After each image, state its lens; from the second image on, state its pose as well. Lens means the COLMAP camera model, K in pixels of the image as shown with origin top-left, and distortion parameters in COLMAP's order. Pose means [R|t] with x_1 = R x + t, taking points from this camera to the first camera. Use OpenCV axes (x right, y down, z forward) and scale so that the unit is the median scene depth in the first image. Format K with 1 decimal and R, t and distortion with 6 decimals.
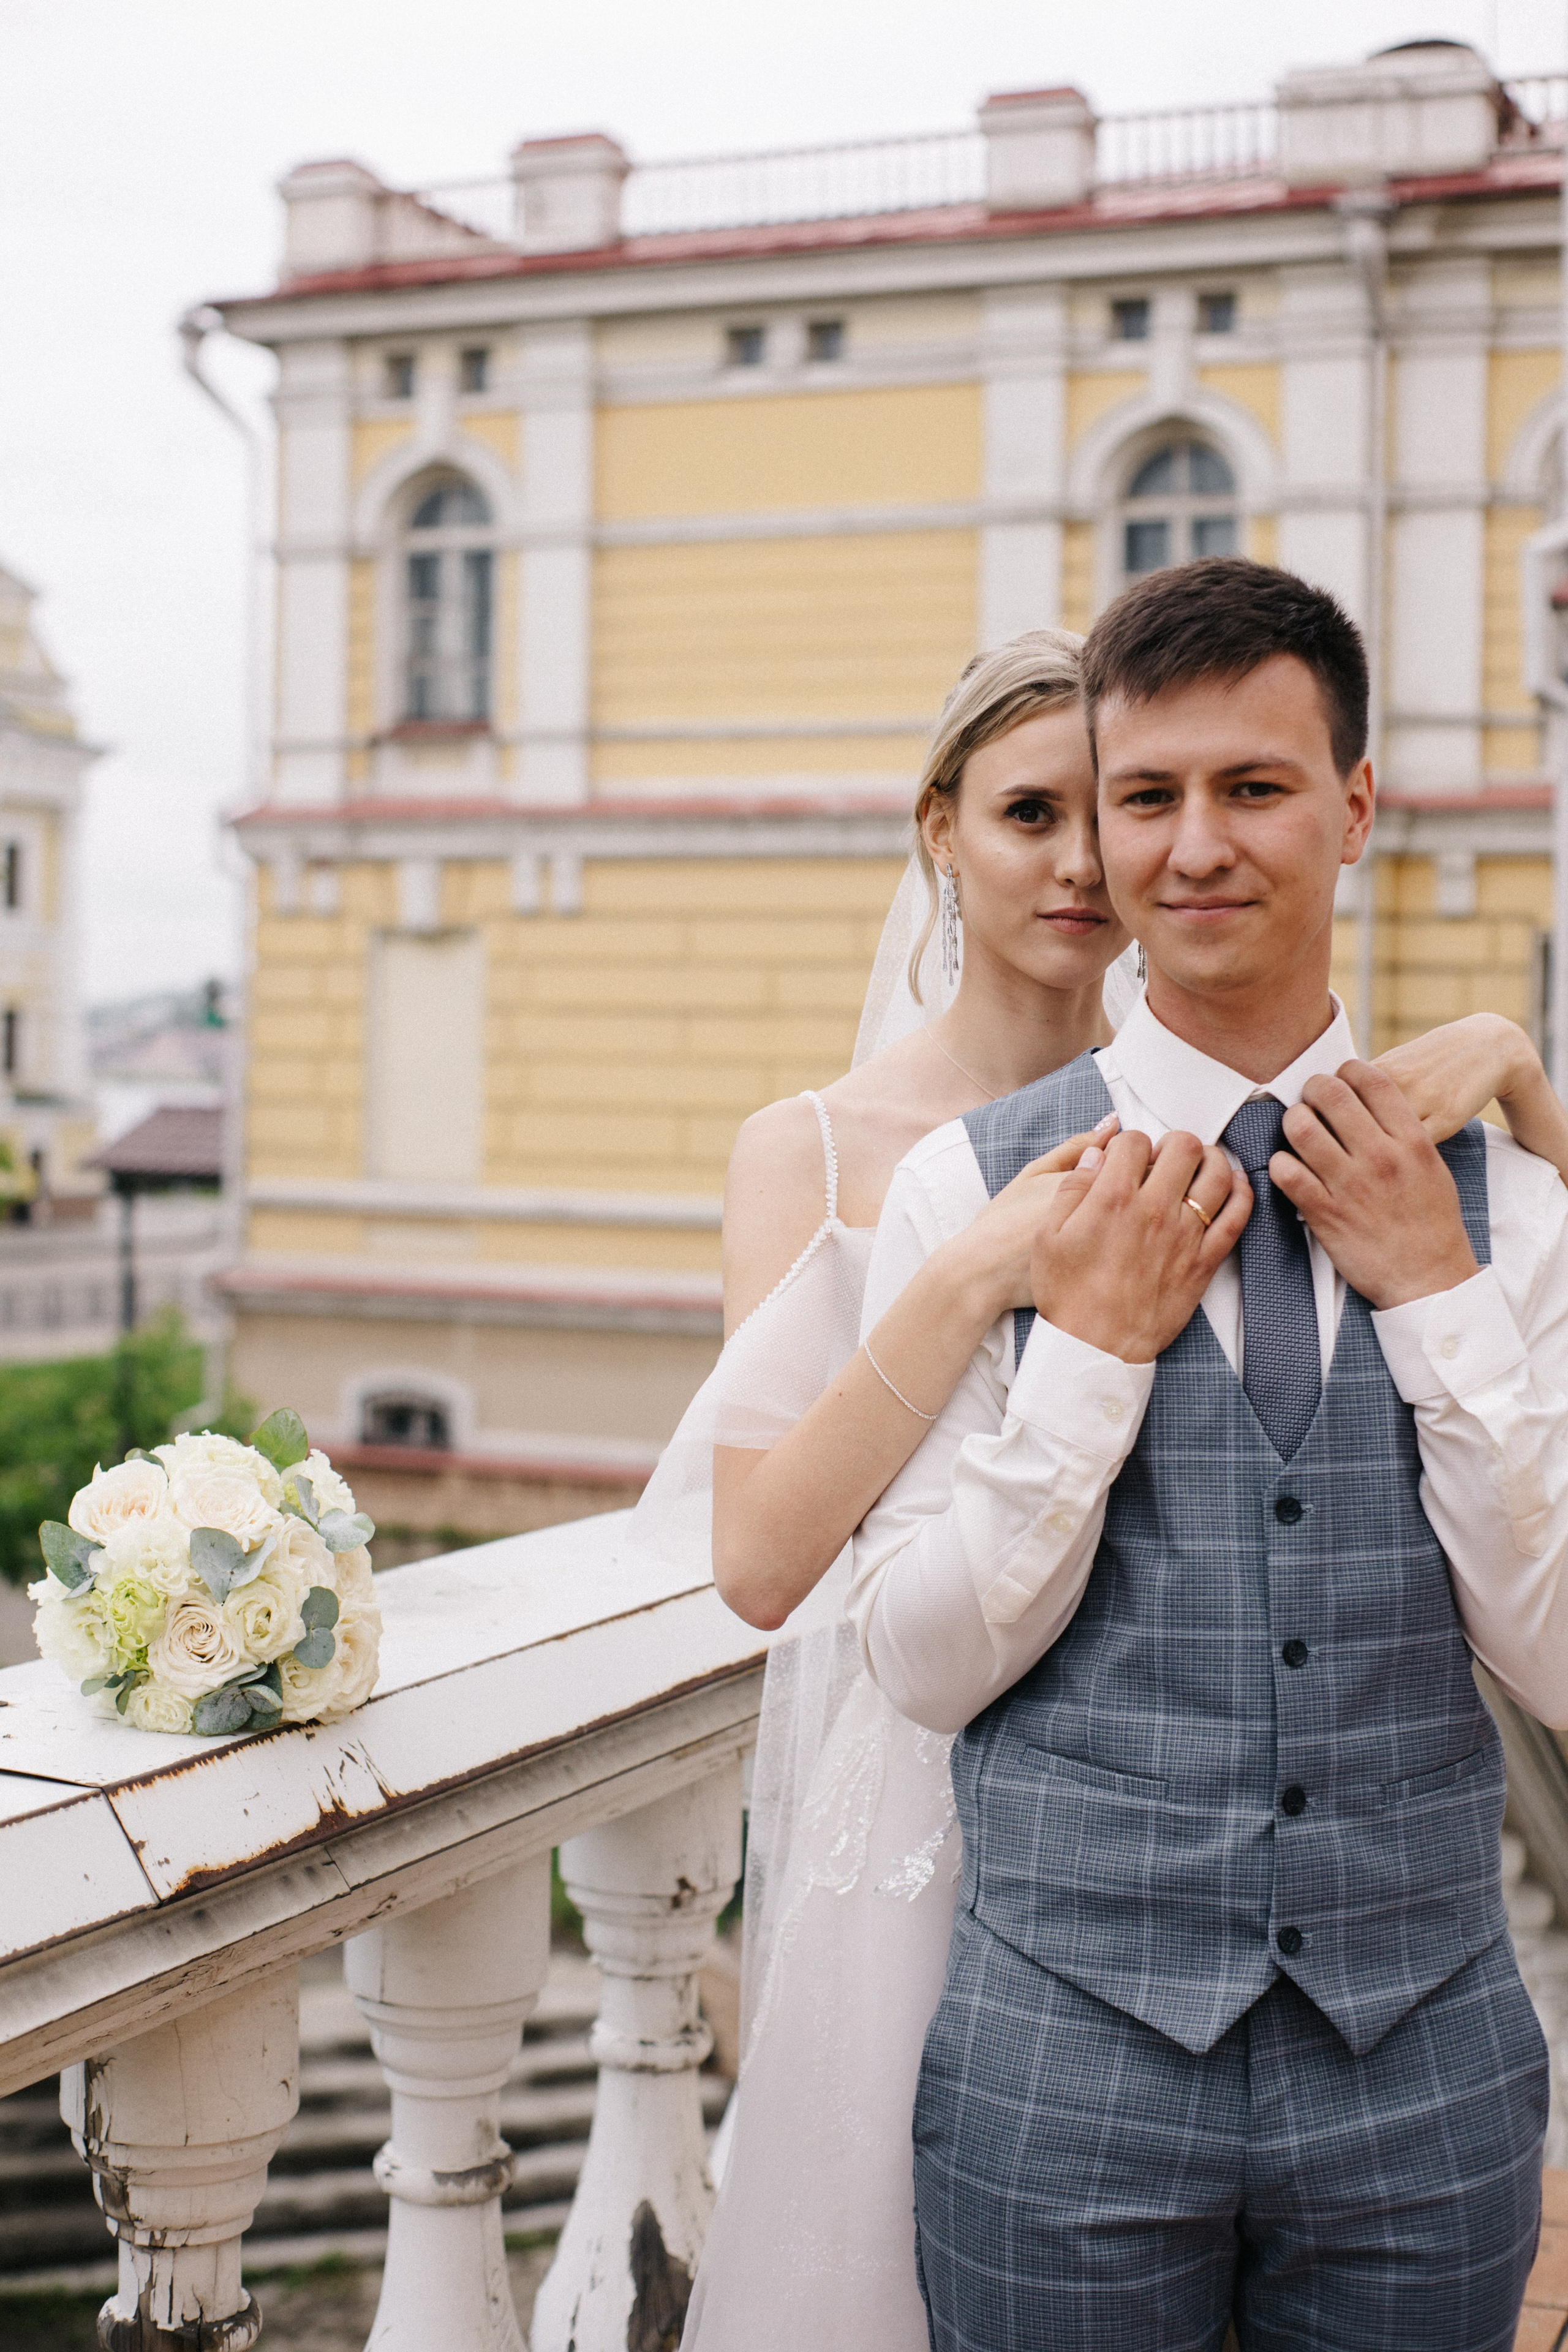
lens RADIAL K [[3496.9, 0, 787.5], [0, 3496.9, 1146.7], [0, 0, 1]] dist [-0.100611, 0.070548]
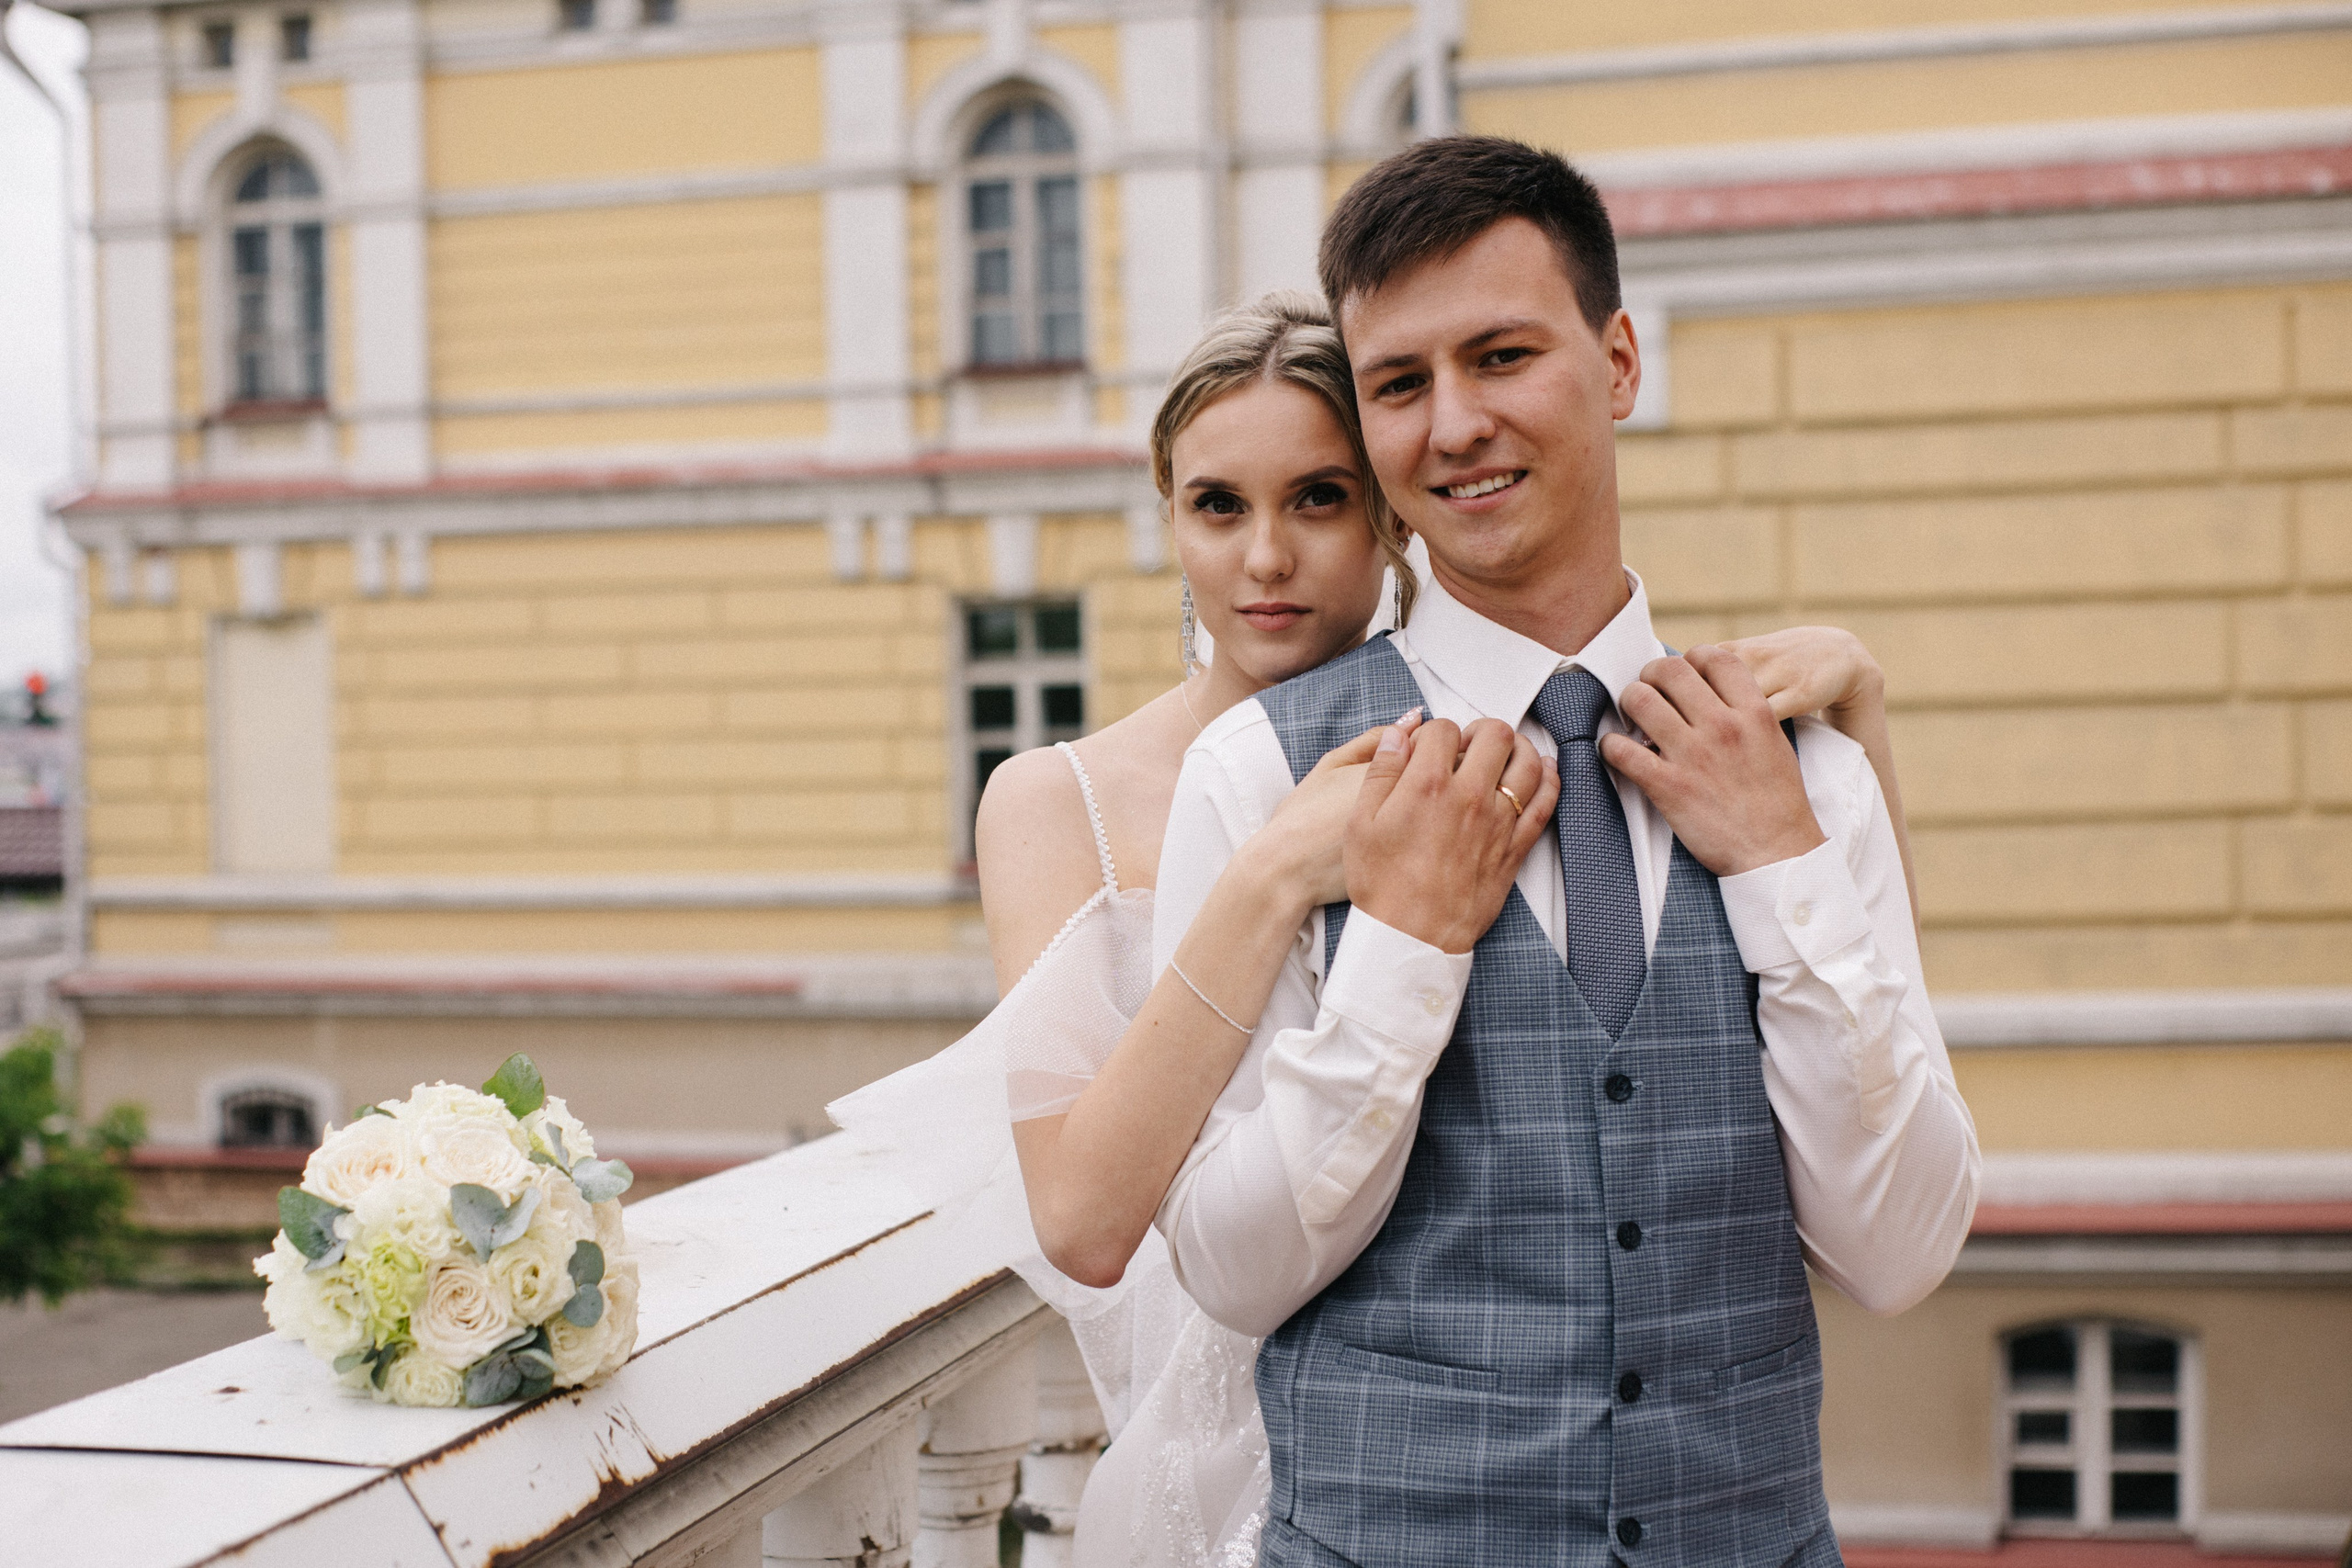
lens RADIAL K [[3496.6, 0, 1243.8], [0, 3496.6, 799.1], [0, 0, 1]] dist [-0.100611, 0.070548]
pose [[0.983937, -0.042693, 0.173338, -0.114853], [0.043350, 0.999060, -0.000005, 0.016026], [-0.173175, 0.007519, 0.984862, 0.053355]]
